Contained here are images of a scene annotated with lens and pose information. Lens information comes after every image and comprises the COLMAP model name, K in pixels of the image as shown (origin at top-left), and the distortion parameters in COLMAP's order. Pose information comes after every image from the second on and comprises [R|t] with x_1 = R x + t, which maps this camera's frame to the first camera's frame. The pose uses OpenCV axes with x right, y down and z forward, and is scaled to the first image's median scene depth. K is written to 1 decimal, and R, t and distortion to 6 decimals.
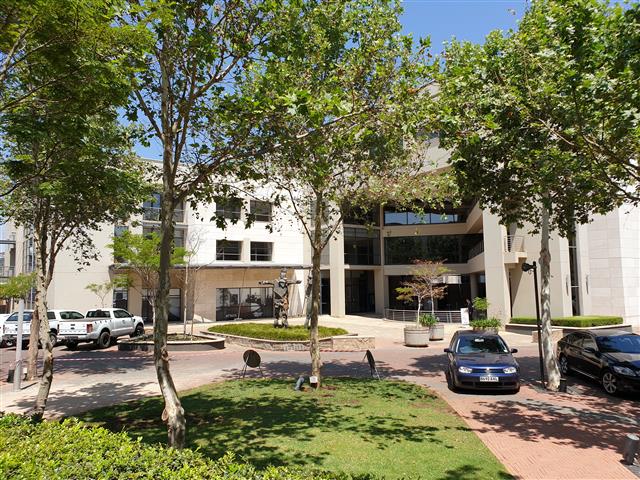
lens RADIAL K [[493.9, 0, 320.0], [0, 493.9, 240.0], [0, 0, 1]] dist [0.004089, -0.000396]
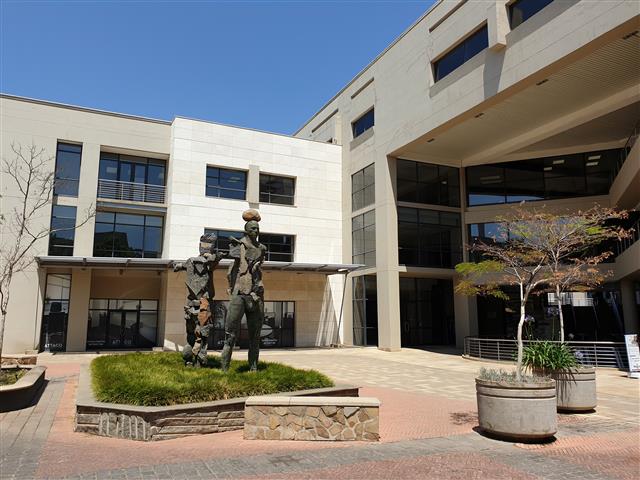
lens RADIAL K [[493.9, 0, 320.0], [0, 493.9, 240.0], [0, 0, 1]] dist [0.004089, -0.000396]
pose [[0.980347, -0.015099, -0.196704, 0.075380], [0.001468, 0.997598, -0.069256, 0.060959], [0.197277, 0.067606, 0.978014, 0.364591]]
